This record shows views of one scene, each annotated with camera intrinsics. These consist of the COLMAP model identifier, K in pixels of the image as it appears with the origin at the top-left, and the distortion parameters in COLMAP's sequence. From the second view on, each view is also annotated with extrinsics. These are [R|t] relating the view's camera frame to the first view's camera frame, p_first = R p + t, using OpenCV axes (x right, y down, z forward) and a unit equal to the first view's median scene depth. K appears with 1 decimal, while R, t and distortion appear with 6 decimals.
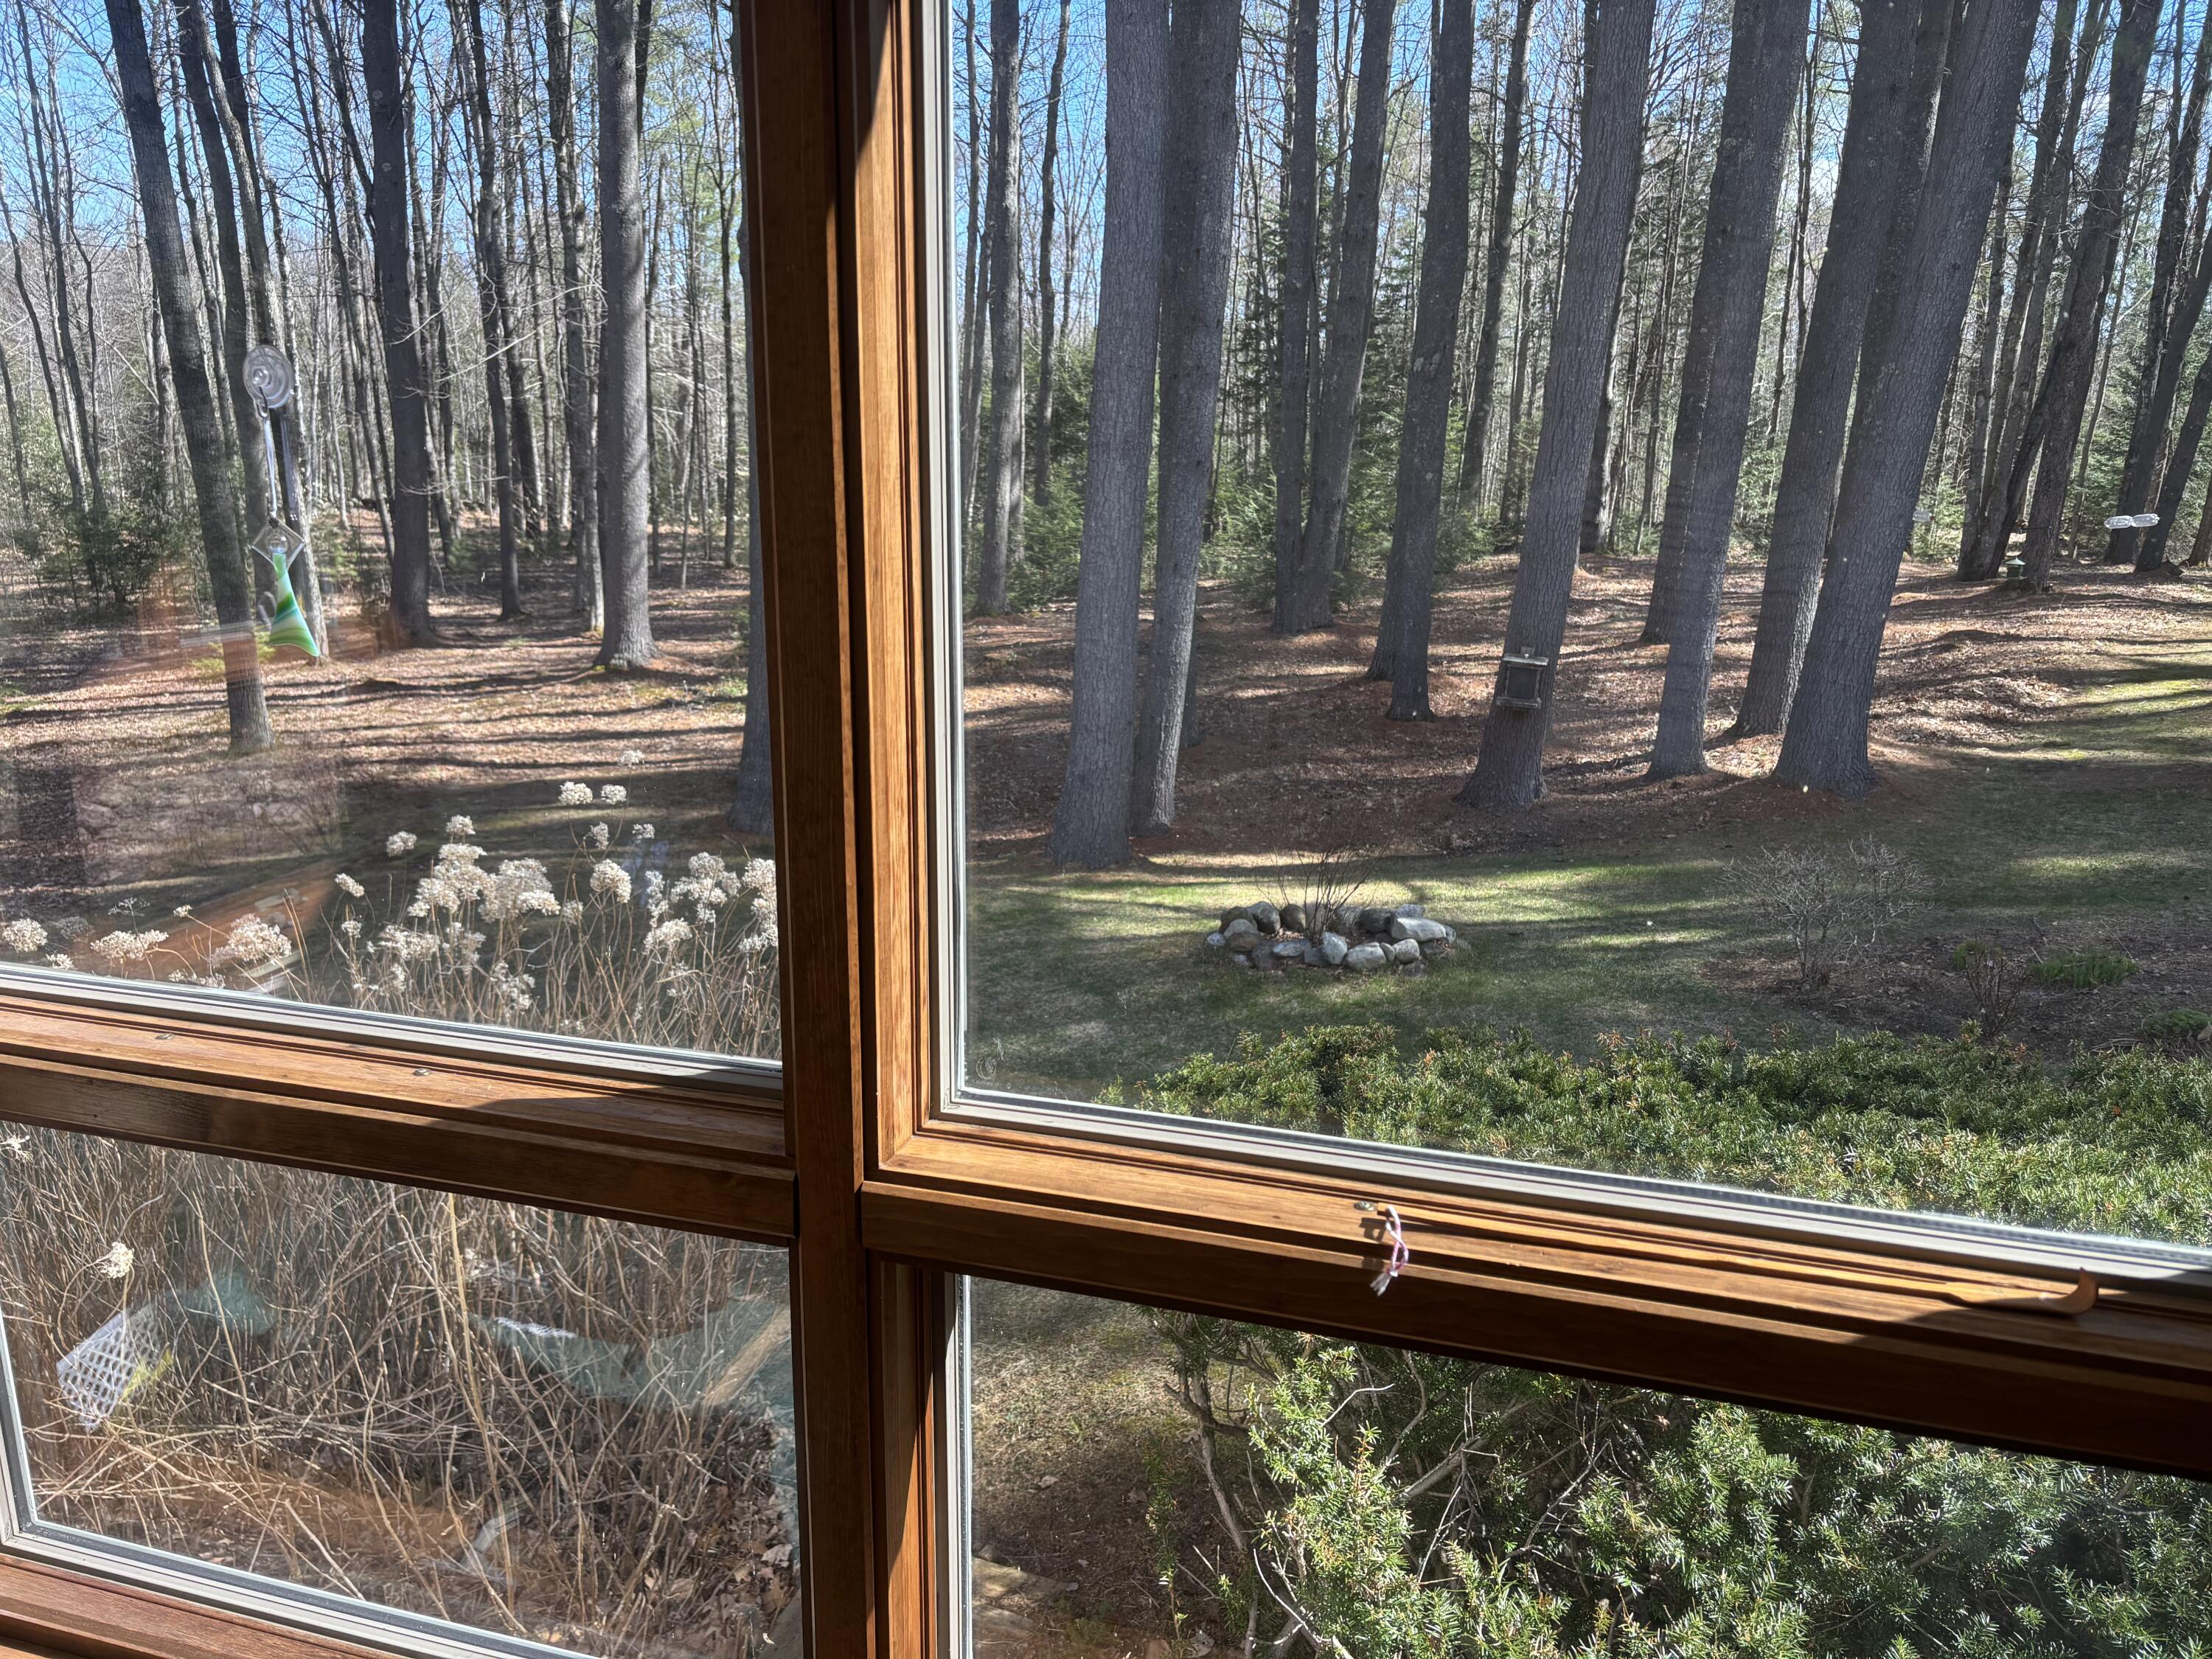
lens RADIAL K [[1682.9, 0, 1100.6], [0, 1682.9, 840.0], [0, 0, 1]] dist [0.039565, -0.035817]
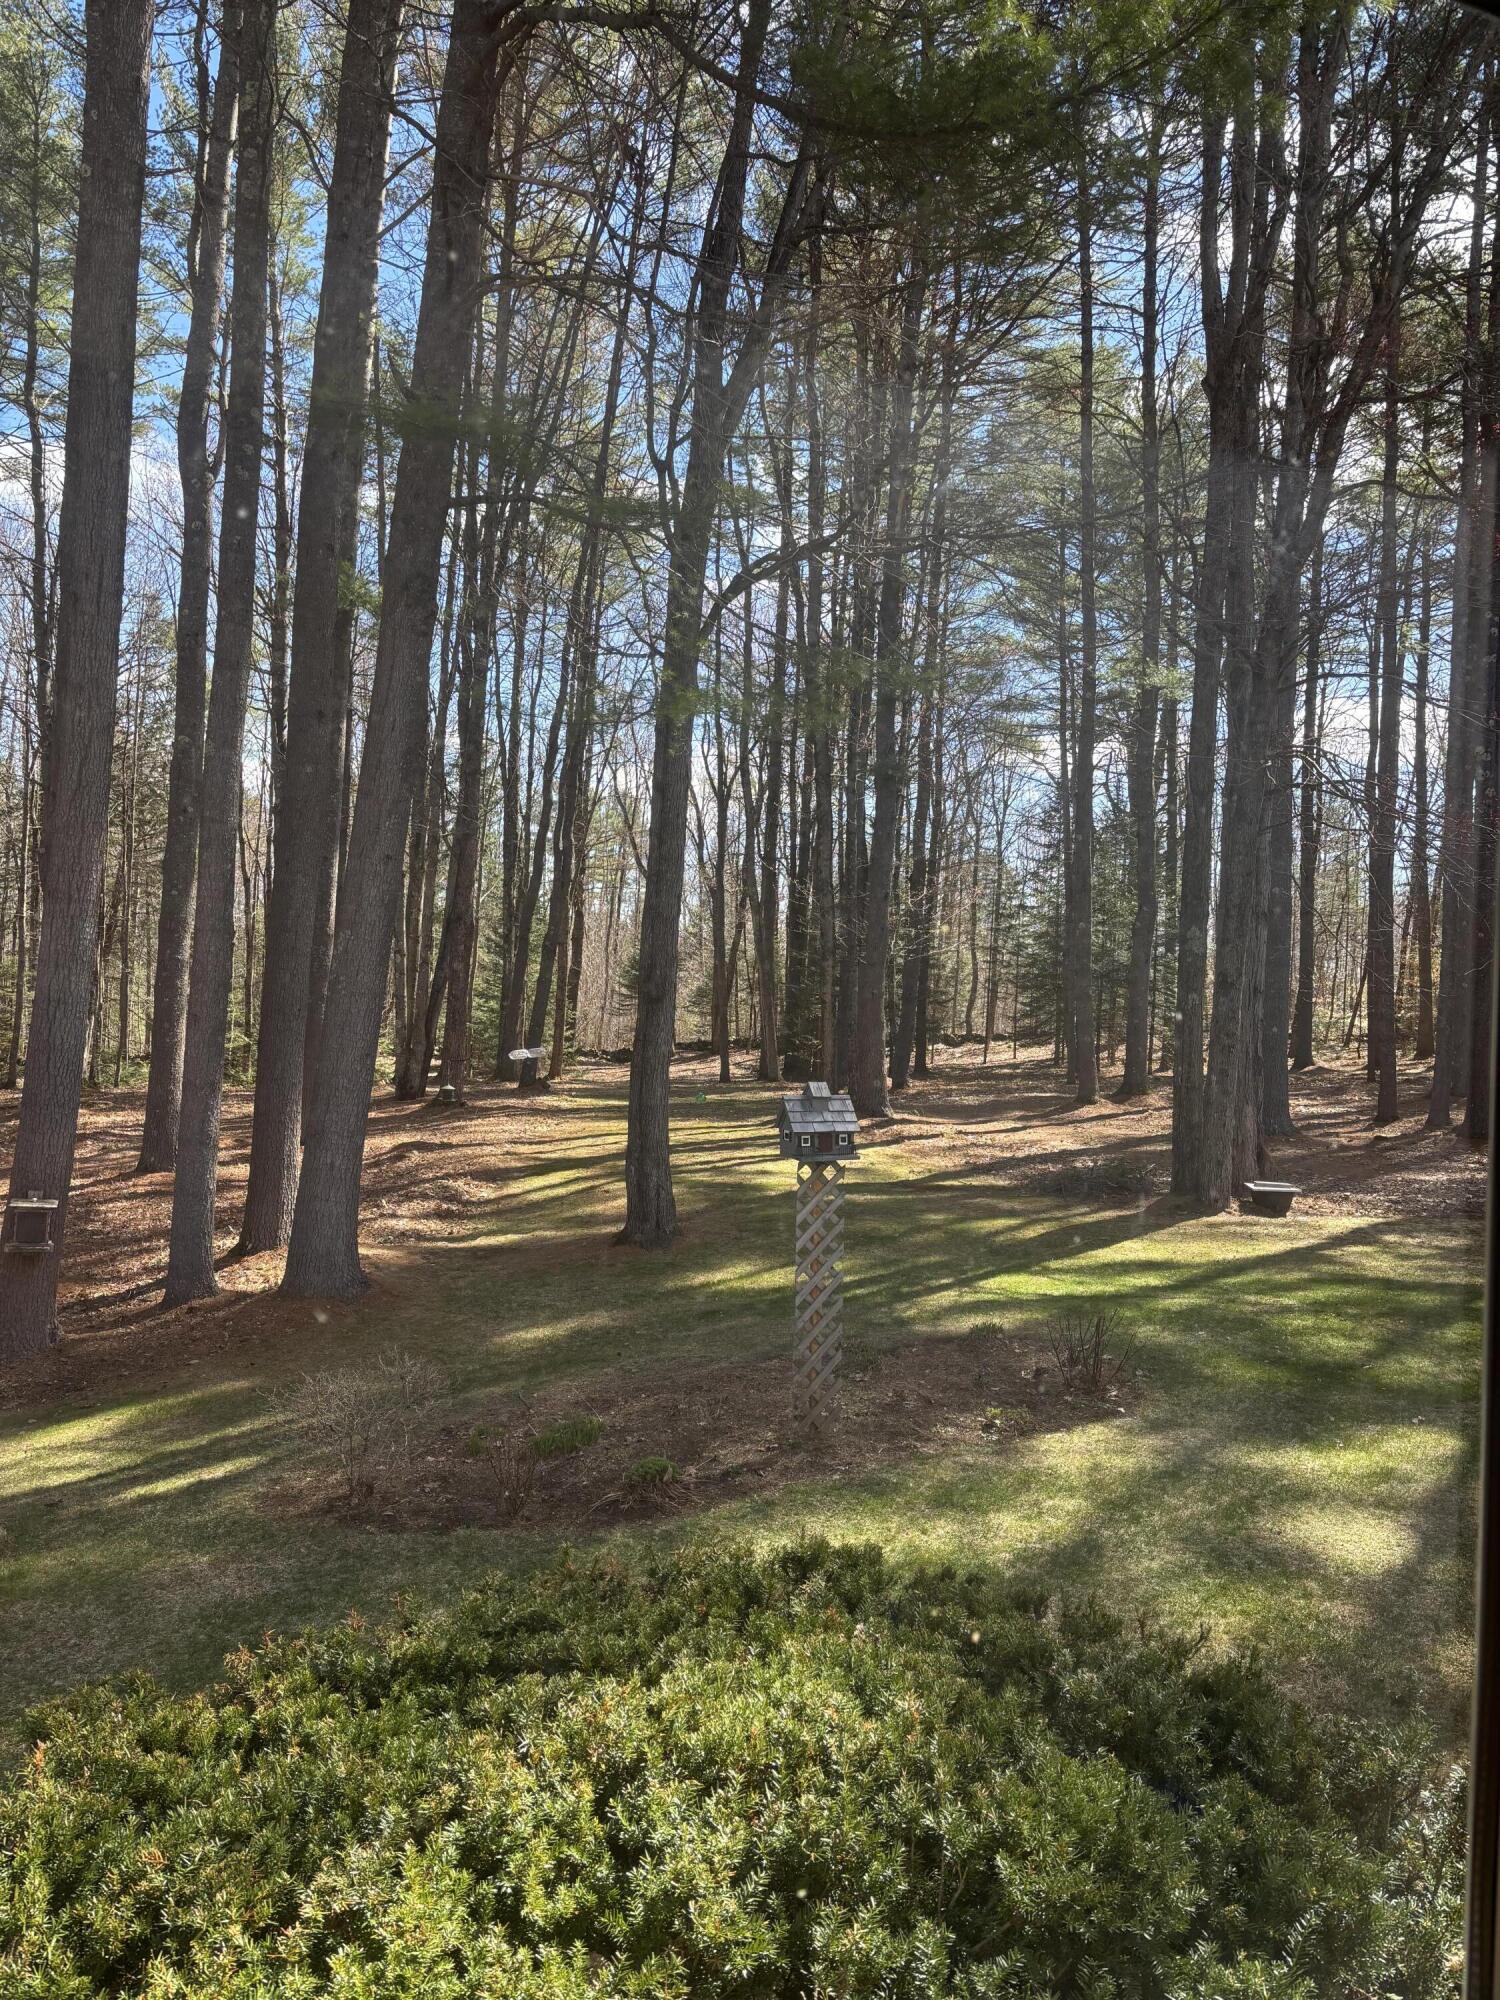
lens RADIAL K [[1521.6, 0, 751.2], [0, 1521.6, 997.1], [0, 0, 1]] dist [0.039565, -0.035817]
pose [[0.767182, -0.000419, 0.641429, -0.005889], [0.142679, 0.975058, -0.170014, -0.017360], [-0.625359, 0.221950, 0.748107, 0.045447]]
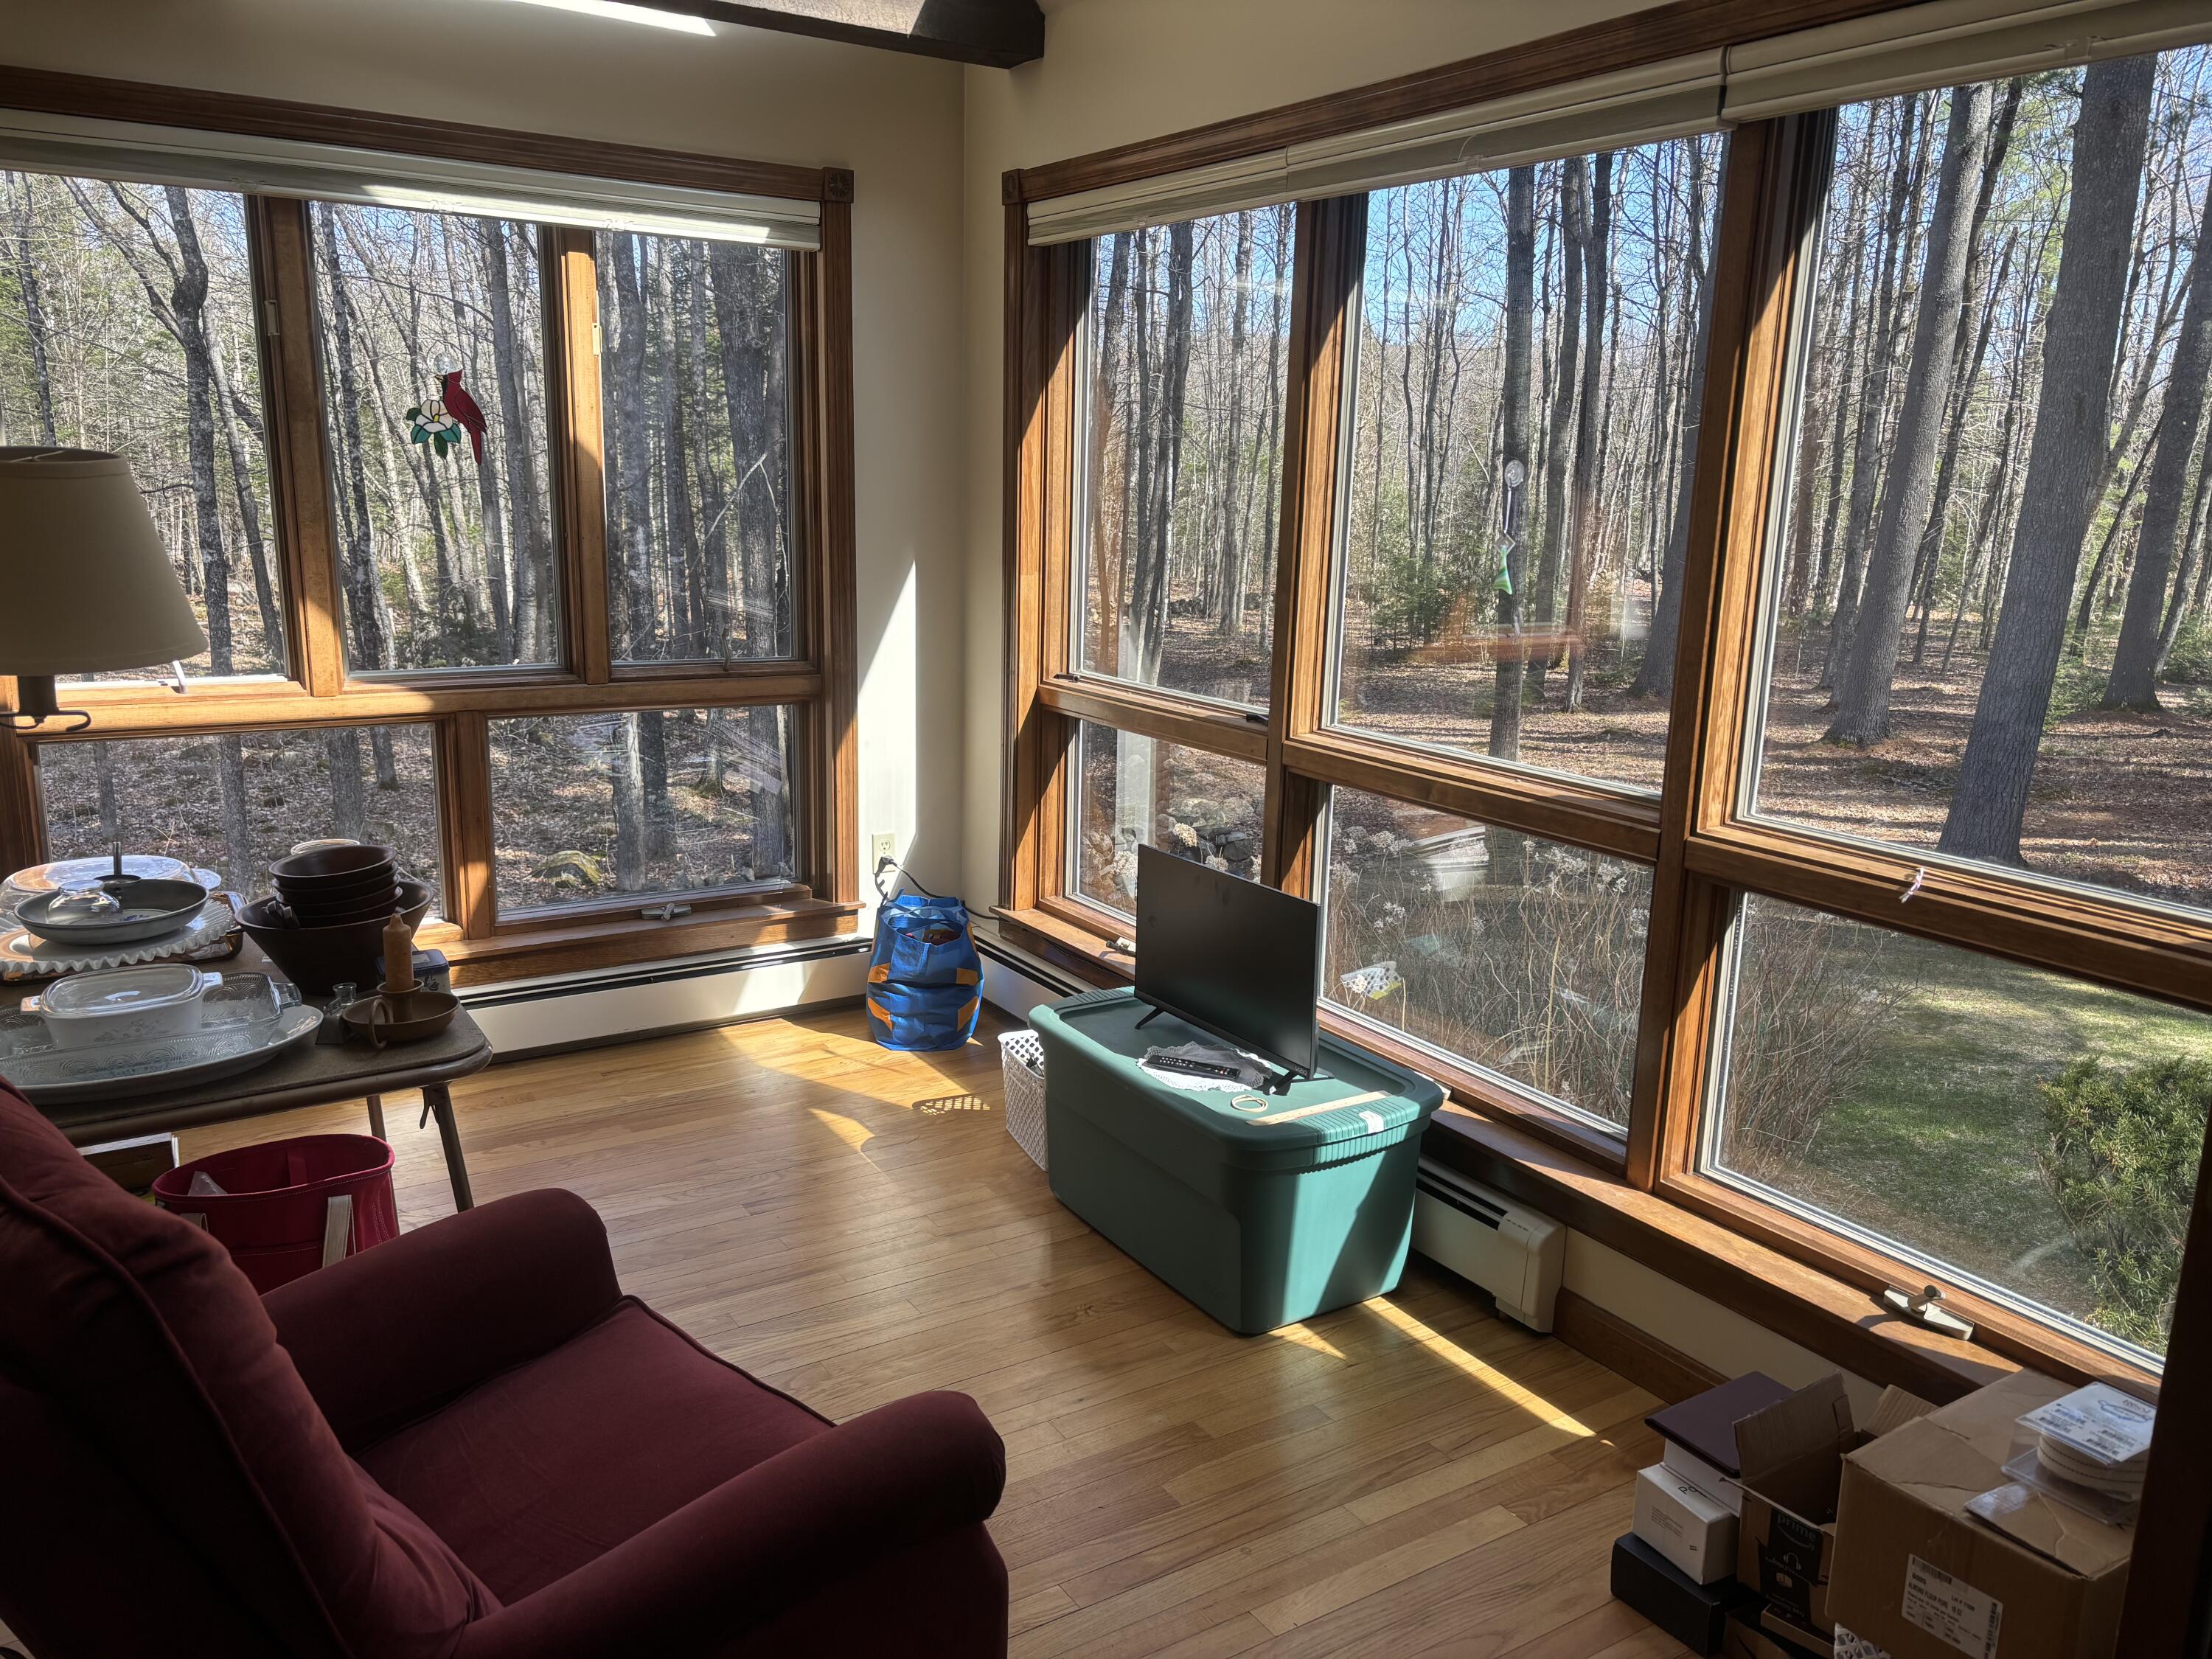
lens RADIAL K [[1682.9, 0, 1093.9], [0, 1682.9, 837.5], [0, 0, 1]] dist [0.039565, -0.035817]
pose [[0.752787, 0.148584, -0.641275, 0.209668], [-0.177952, 0.983854, 0.019063, 0.090808], [0.633754, 0.099766, 0.767074, -0.361006]]
